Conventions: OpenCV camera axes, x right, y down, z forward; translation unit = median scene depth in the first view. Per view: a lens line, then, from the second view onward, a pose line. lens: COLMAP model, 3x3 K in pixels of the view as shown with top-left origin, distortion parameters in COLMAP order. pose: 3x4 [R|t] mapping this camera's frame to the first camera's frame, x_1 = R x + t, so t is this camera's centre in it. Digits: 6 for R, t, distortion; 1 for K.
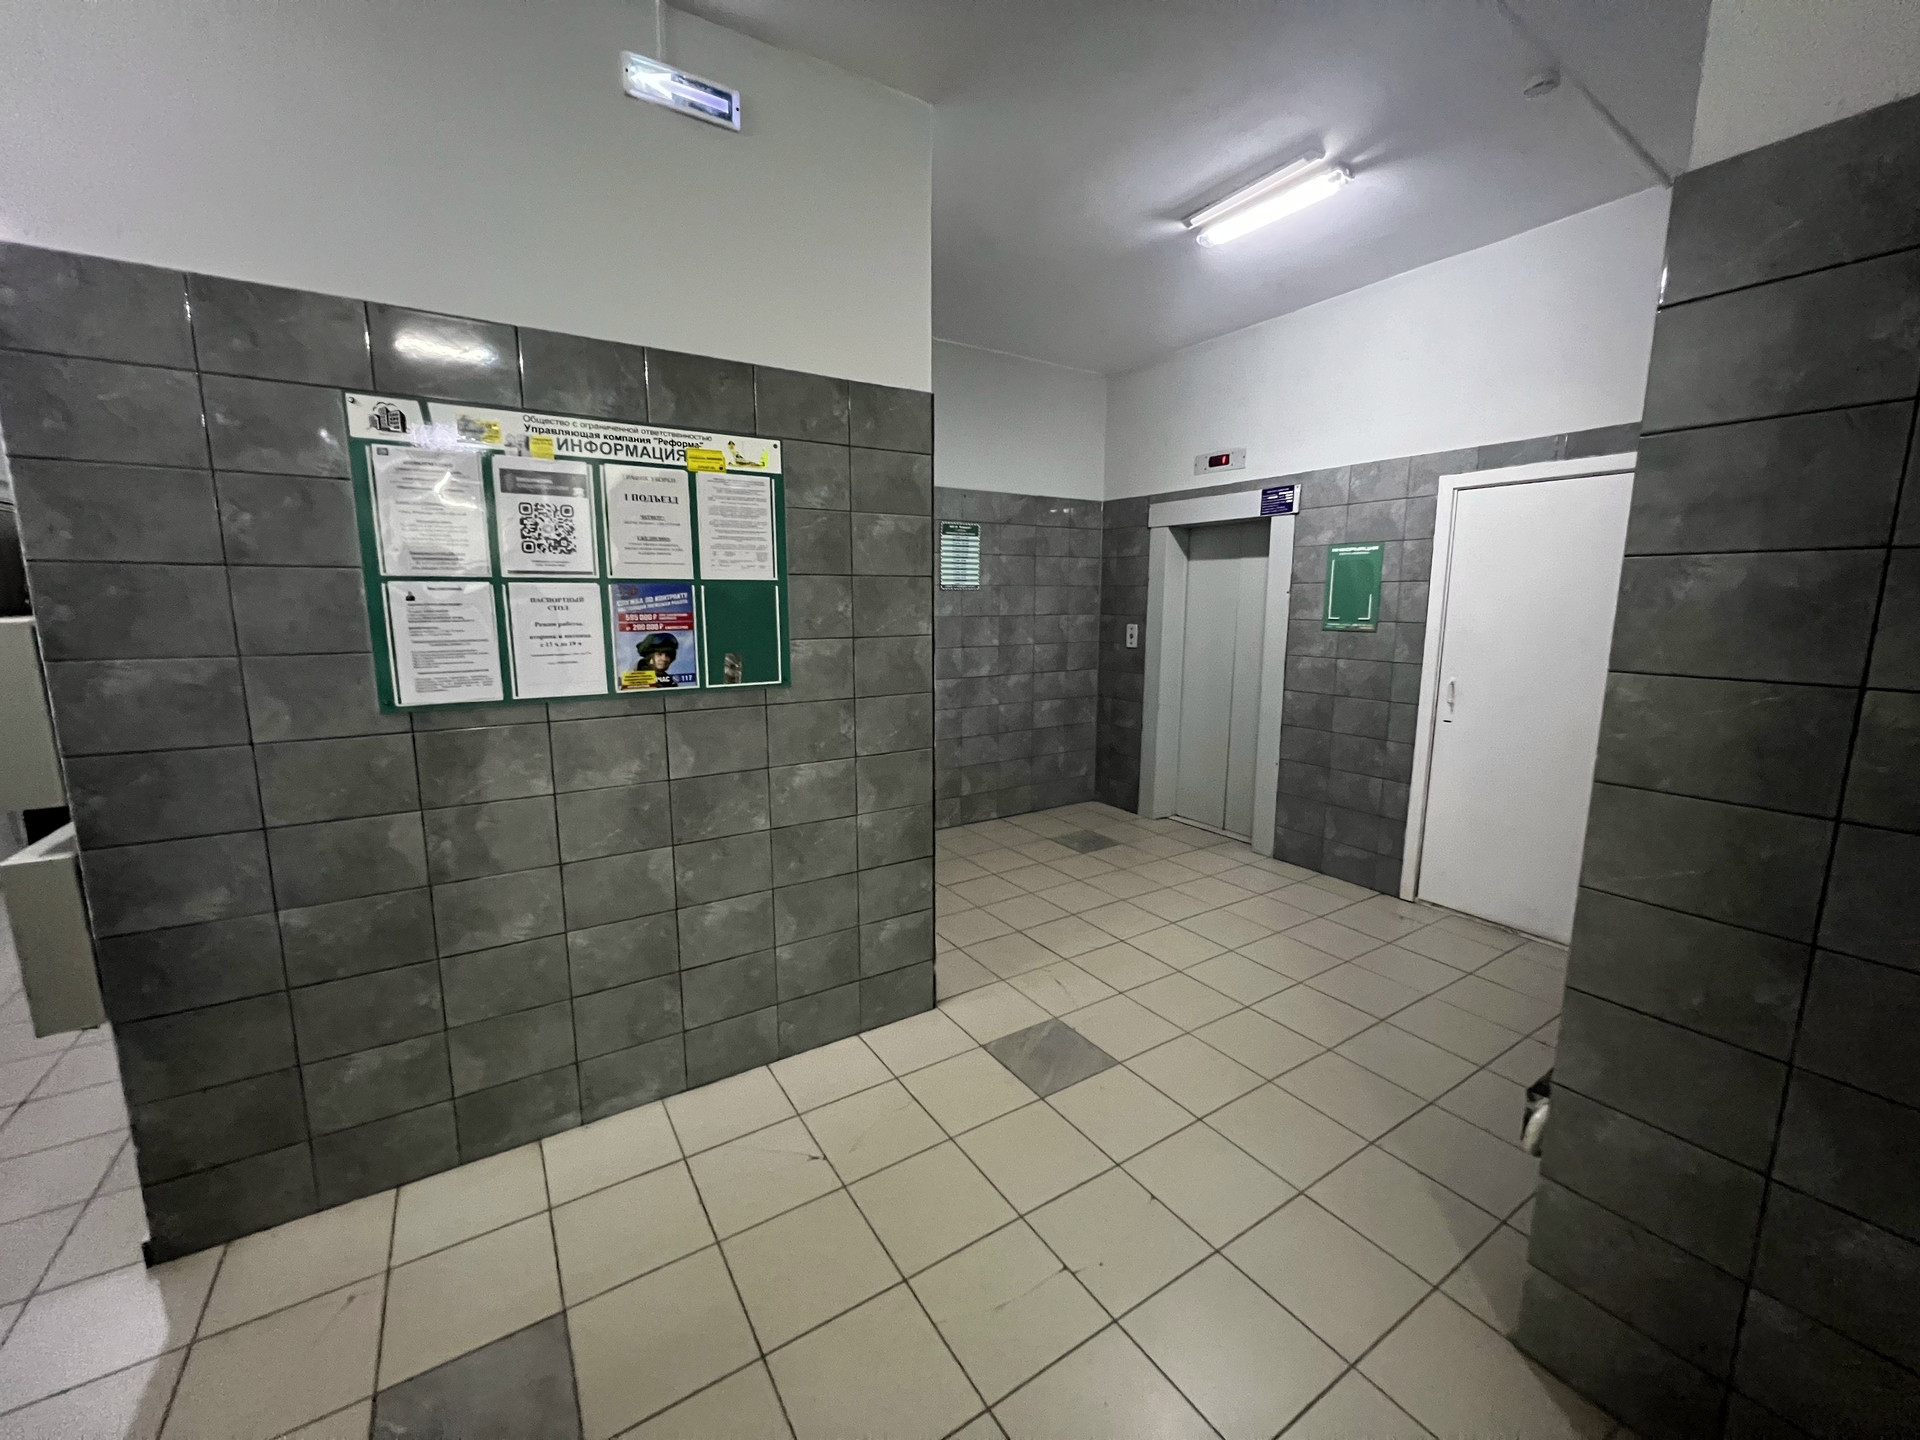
lens RADIAL K [[770.0, 0, 957.4], [0, 770.0, 720.2], [0, 0, 1]] dist [-0.002380, -0.000181]
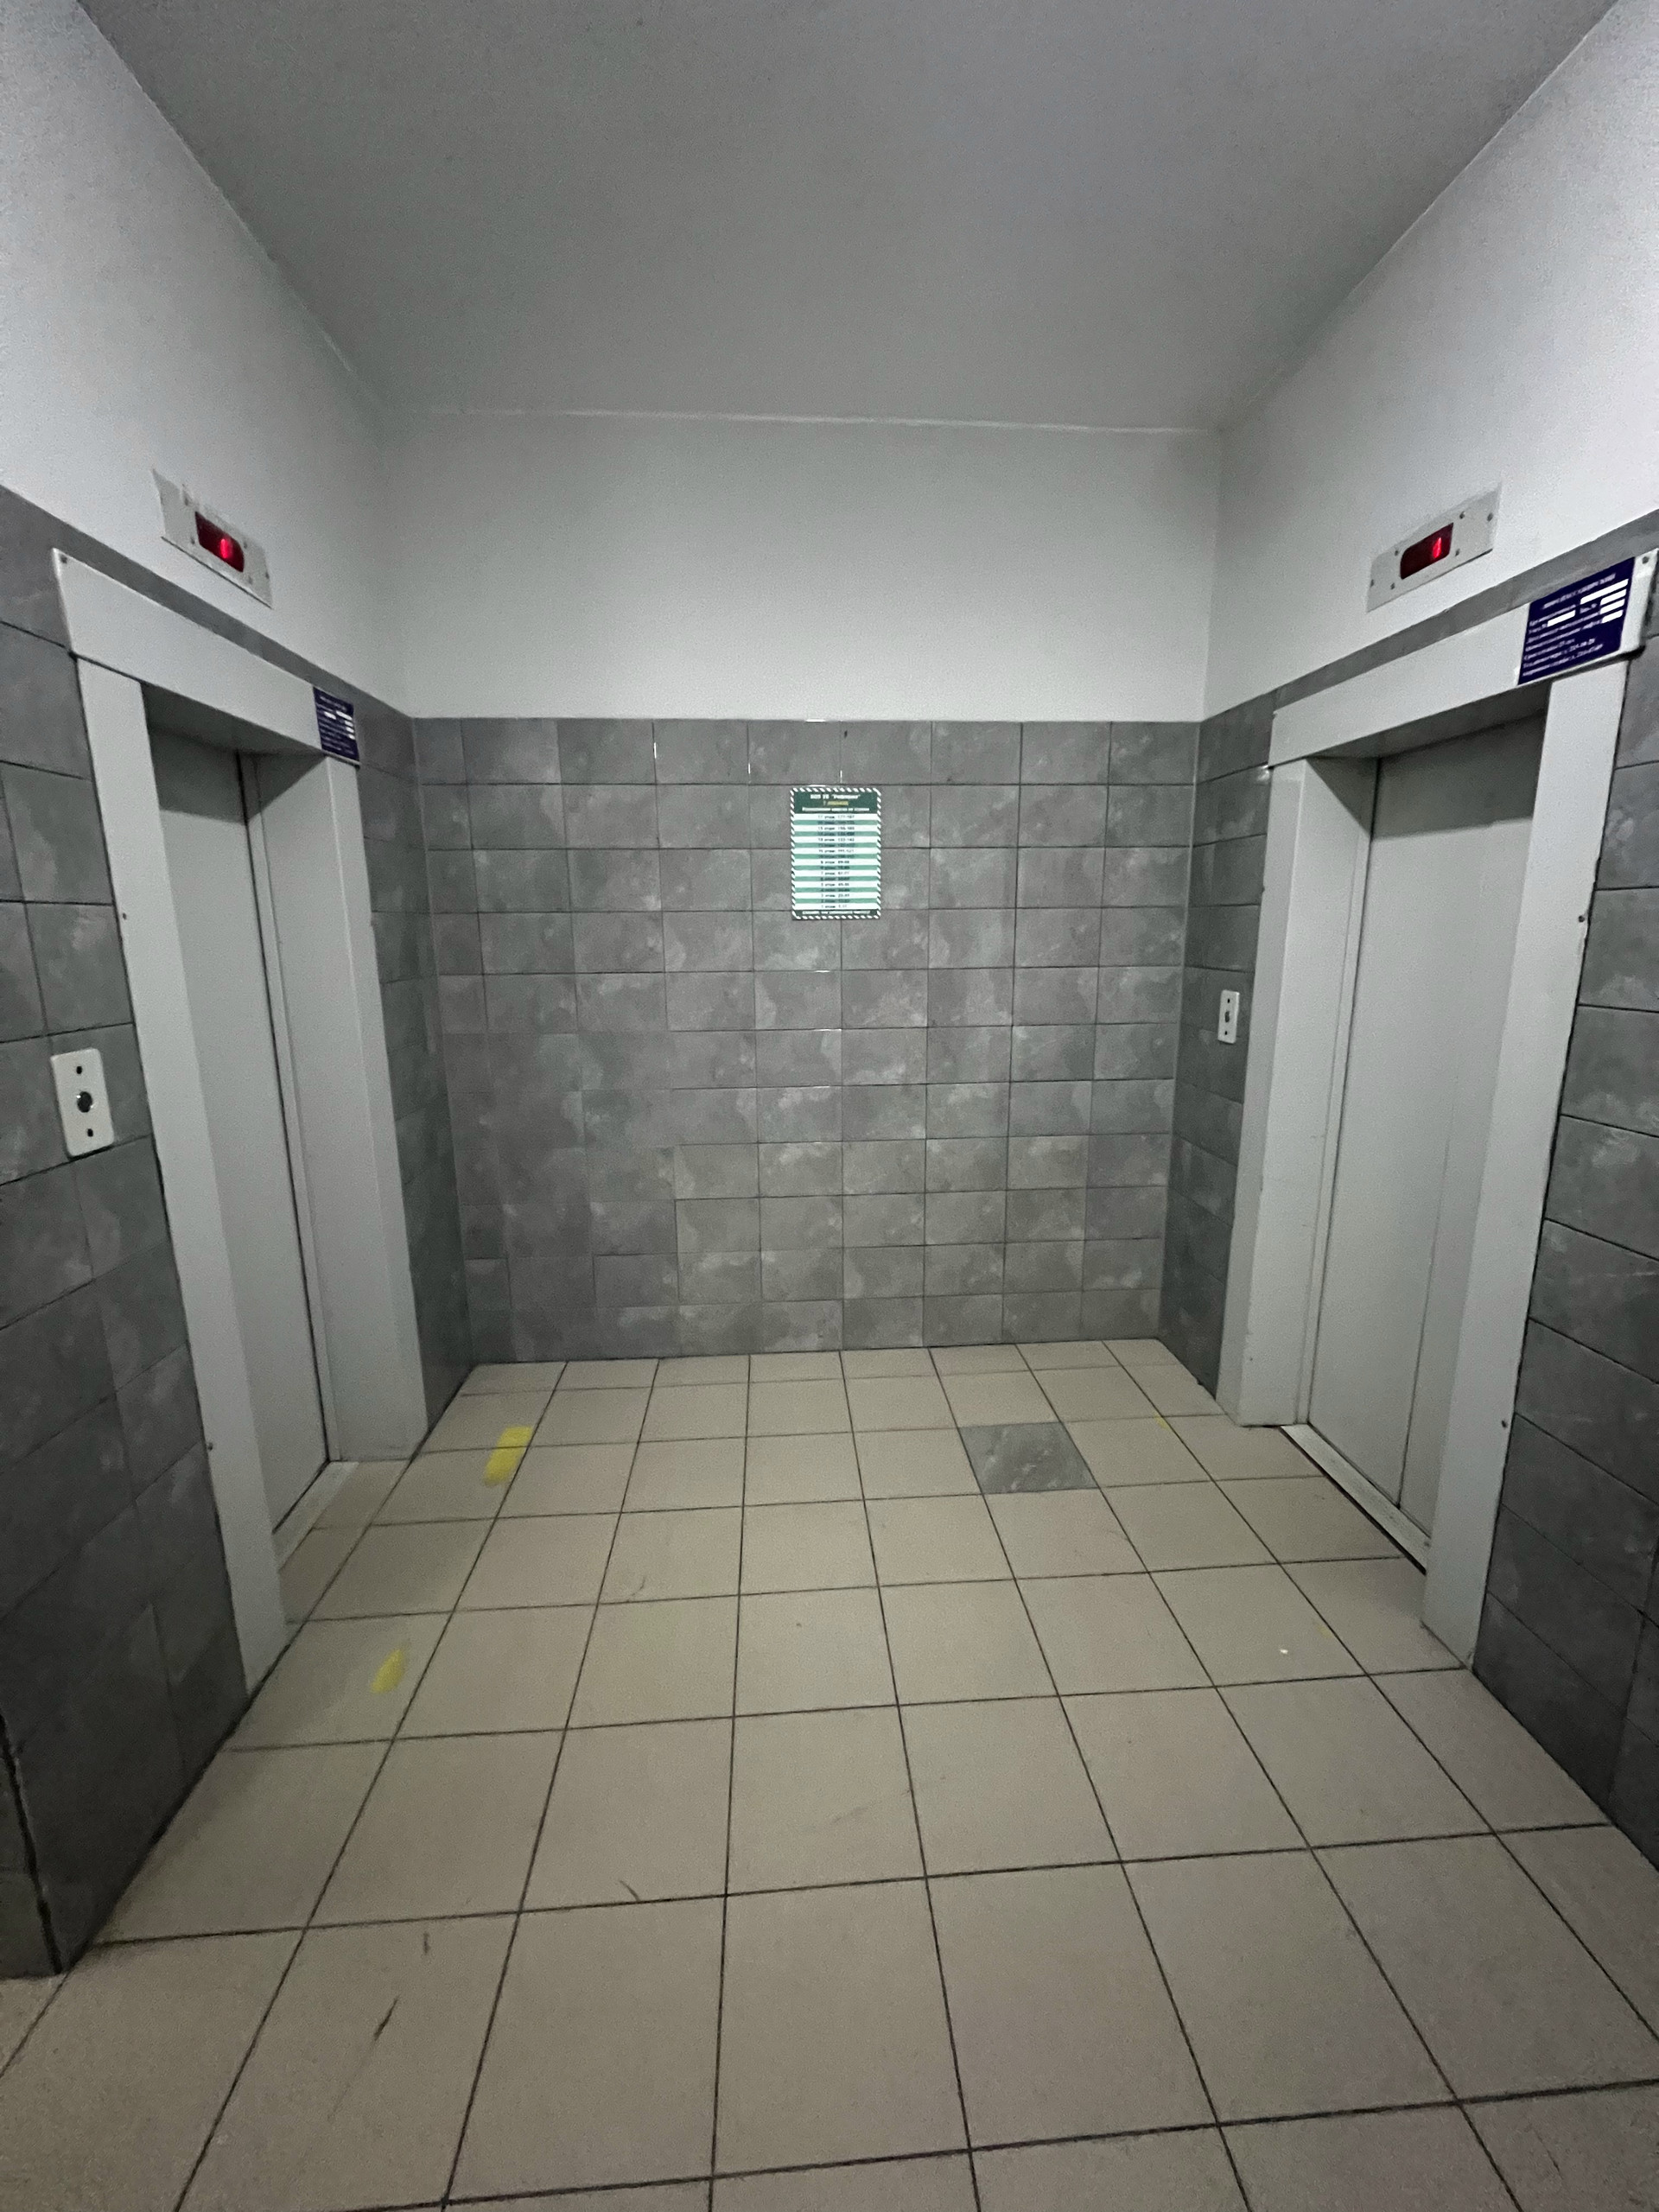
lens RADIAL K [[887.1, 0, 830.6], [0, 887.1, 1105.1], [0, 0, 1]] dist [-0.002380, -0.000181]
pose [[0.874981, 0.088959, -0.475914, 0.288218], [-0.067898, 0.995807, 0.061307, -0.077442], [0.479372, -0.021329, 0.877353, 0.451372]]
